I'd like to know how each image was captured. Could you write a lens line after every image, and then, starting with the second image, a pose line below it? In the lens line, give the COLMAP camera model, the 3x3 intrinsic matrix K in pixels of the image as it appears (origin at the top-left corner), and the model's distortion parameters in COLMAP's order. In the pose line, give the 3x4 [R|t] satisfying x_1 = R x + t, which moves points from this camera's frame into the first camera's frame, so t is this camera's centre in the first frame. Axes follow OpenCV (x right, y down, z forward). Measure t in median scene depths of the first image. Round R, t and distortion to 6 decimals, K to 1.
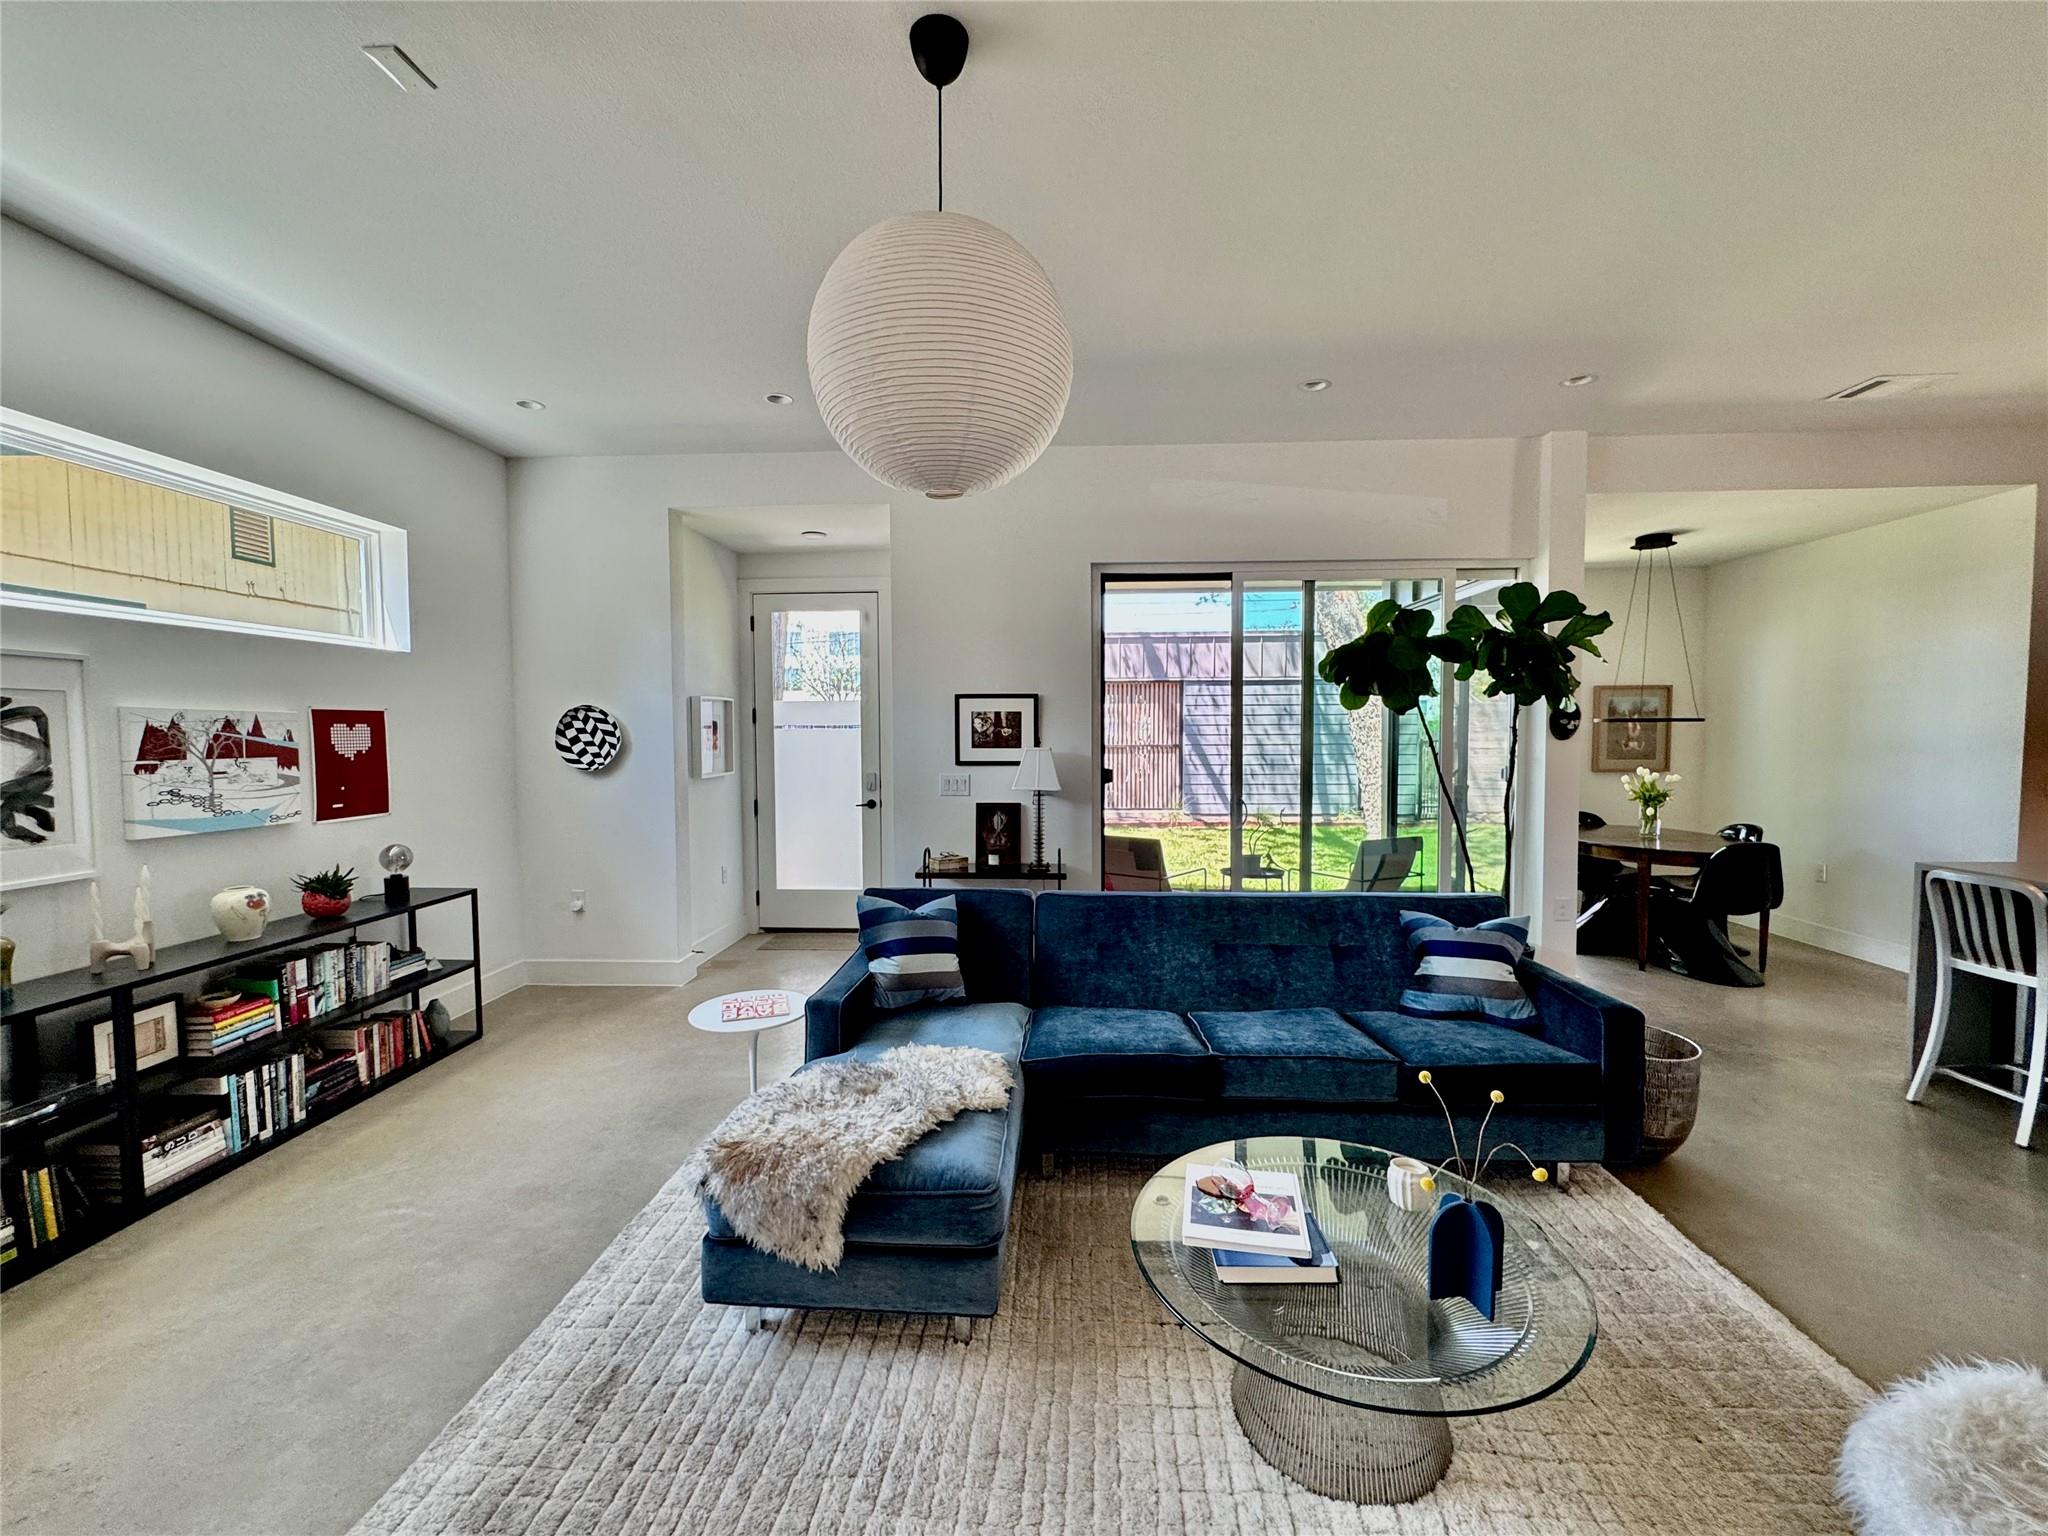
lens RADIAL K [[826.0, 0, 1021.2], [0, 826.0, 768.8], [0, 0, 1]] dist [-0.009127, 0.003063]
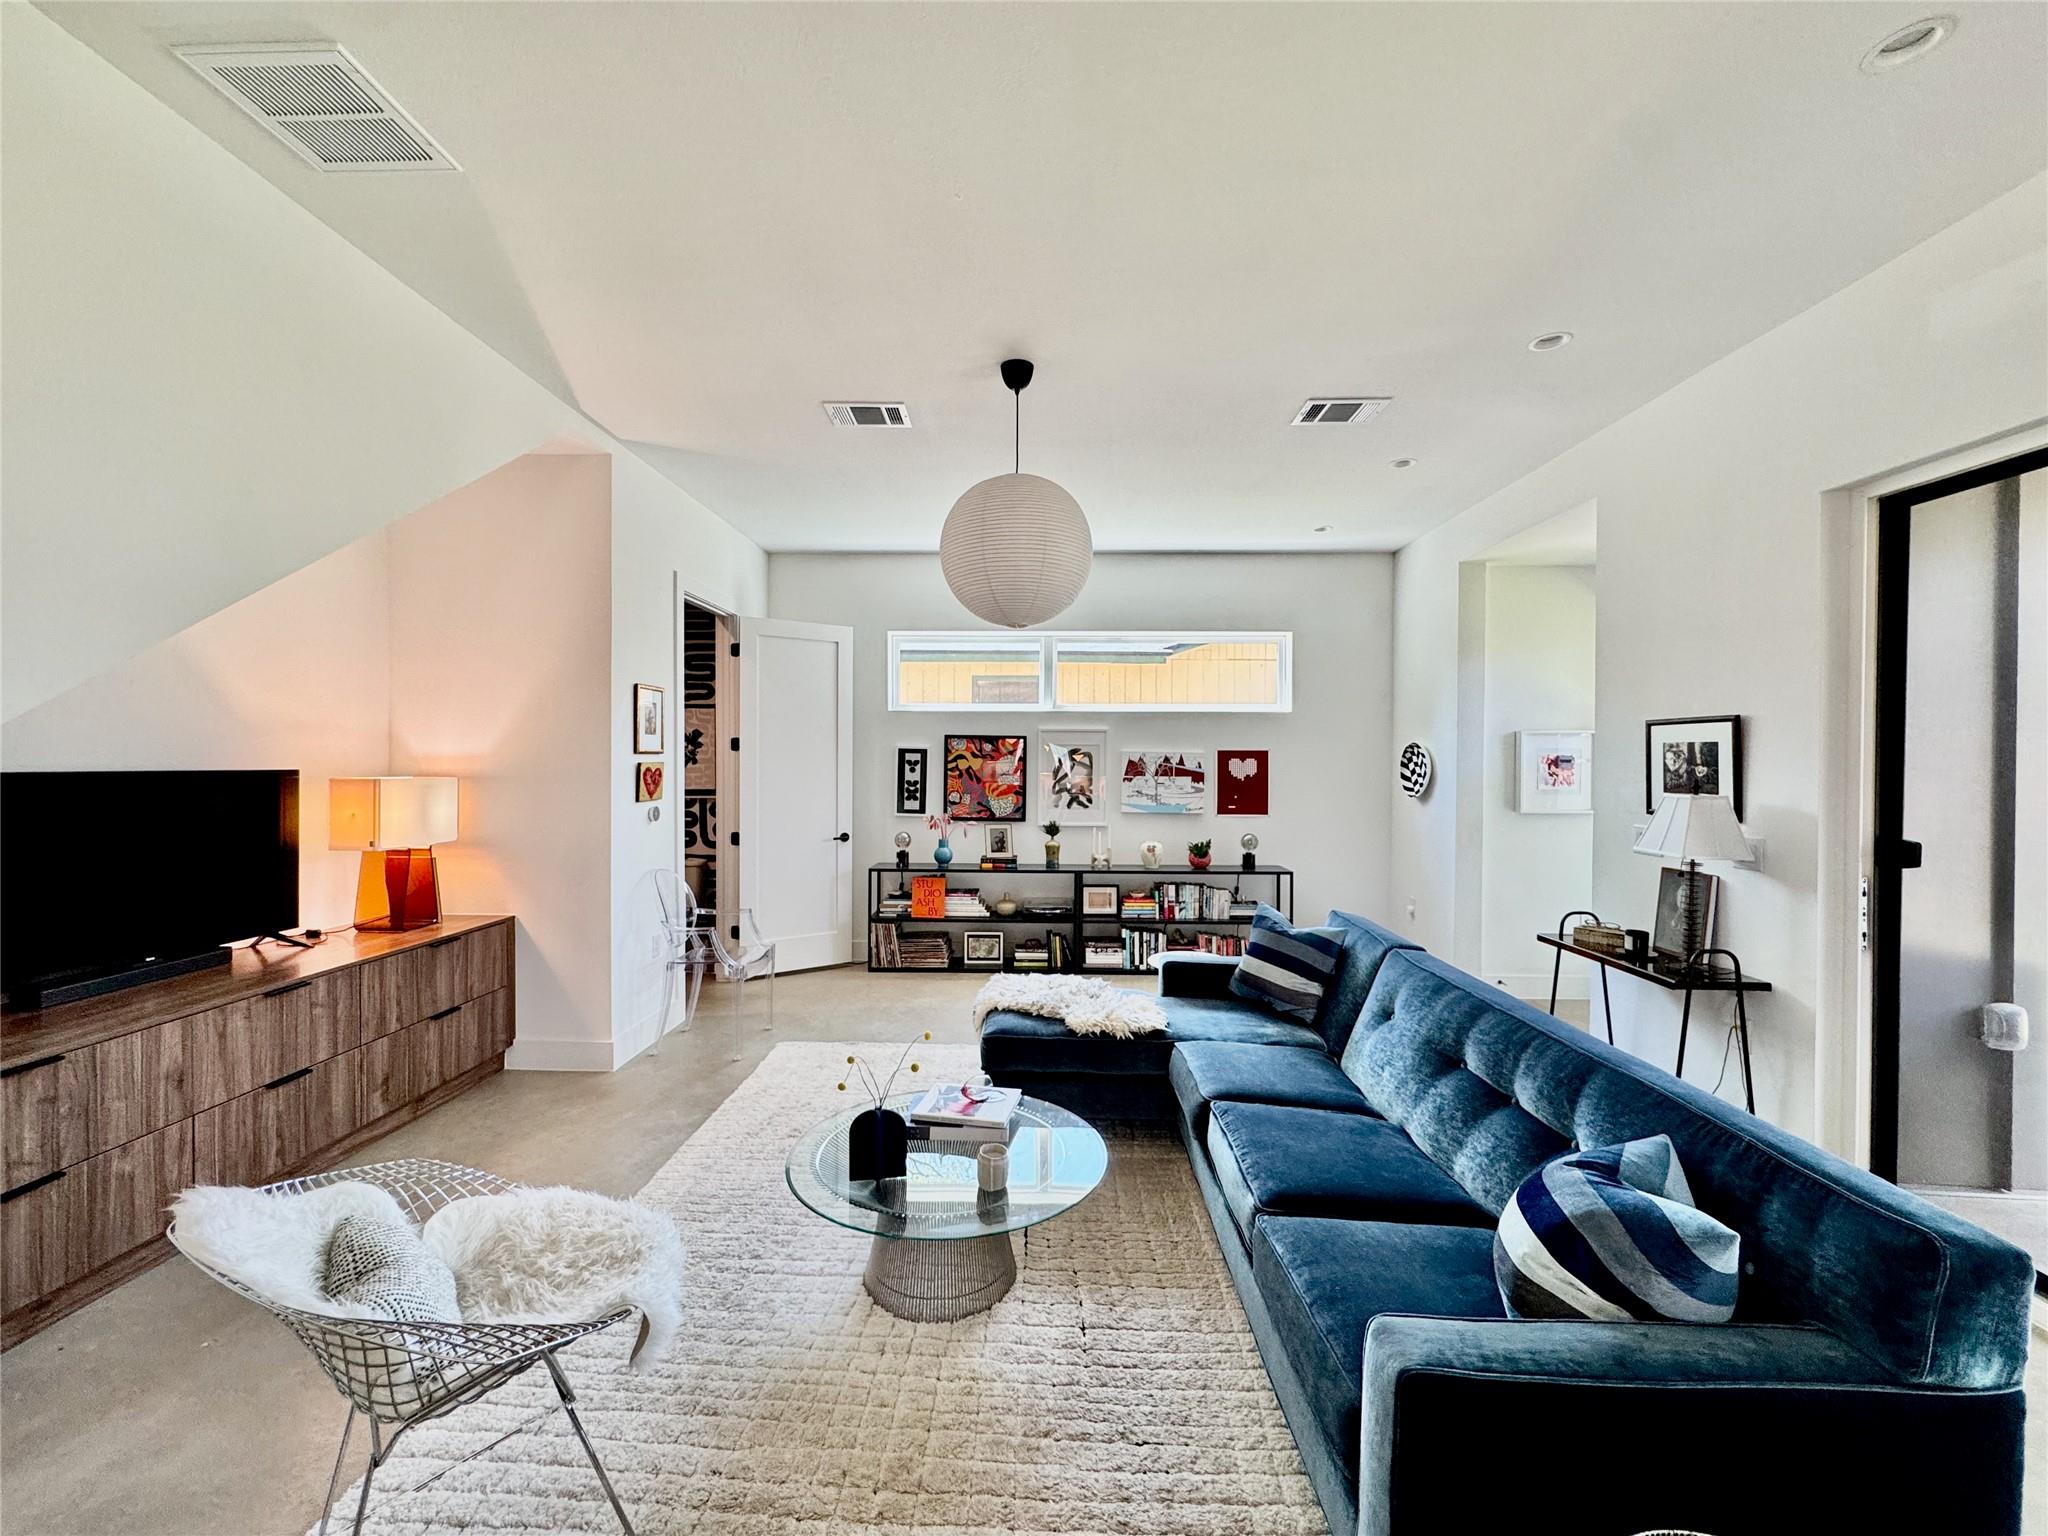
lens RADIAL K [[830.9, 0, 1031.2], [0, 830.9, 770.4], [0, 0, 1]] dist [0.001444, -0.000279]
pose [[0.028991, 0.016724, -0.999440, 0.803429], [-0.052127, 0.998525, 0.015197, -0.032069], [0.998220, 0.051658, 0.029820, 0.494817]]
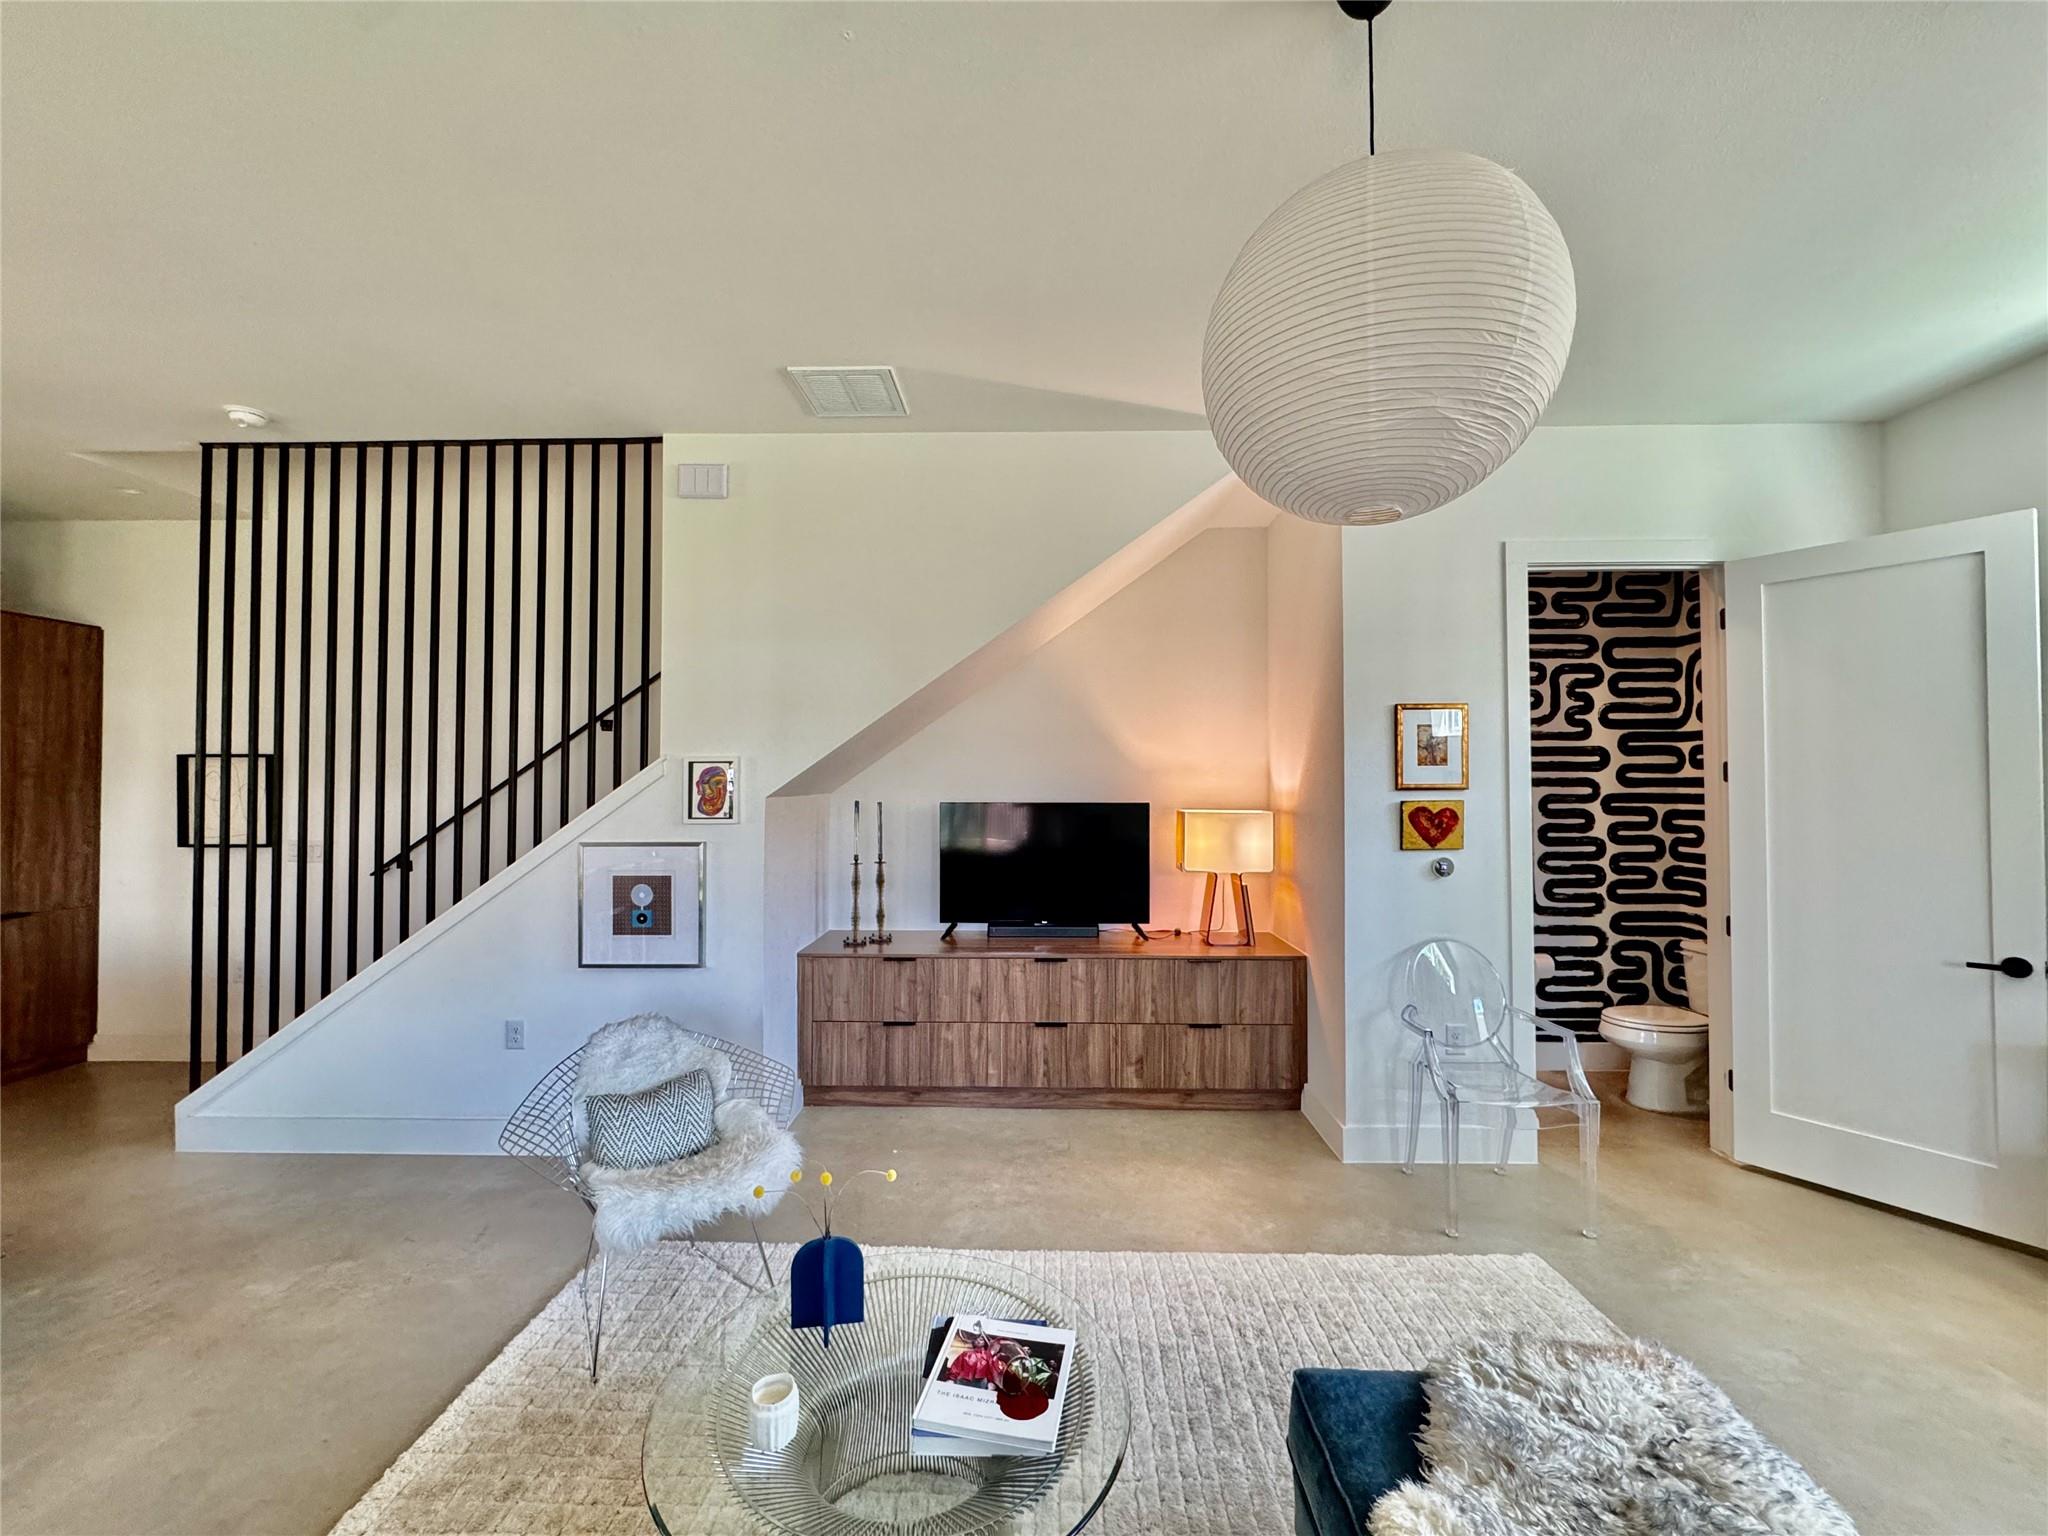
lens RADIAL K [[826.0, 0, 1021.2], [0, 826.0, 768.8], [0, 0, 1]] dist [-0.009127, 0.003063]
pose [[-0.999598, 0.004705, -0.027971, 0.132551], [0.003839, 0.999515, 0.030910, -0.061201], [0.028103, 0.030790, -0.999131, 0.873320]]
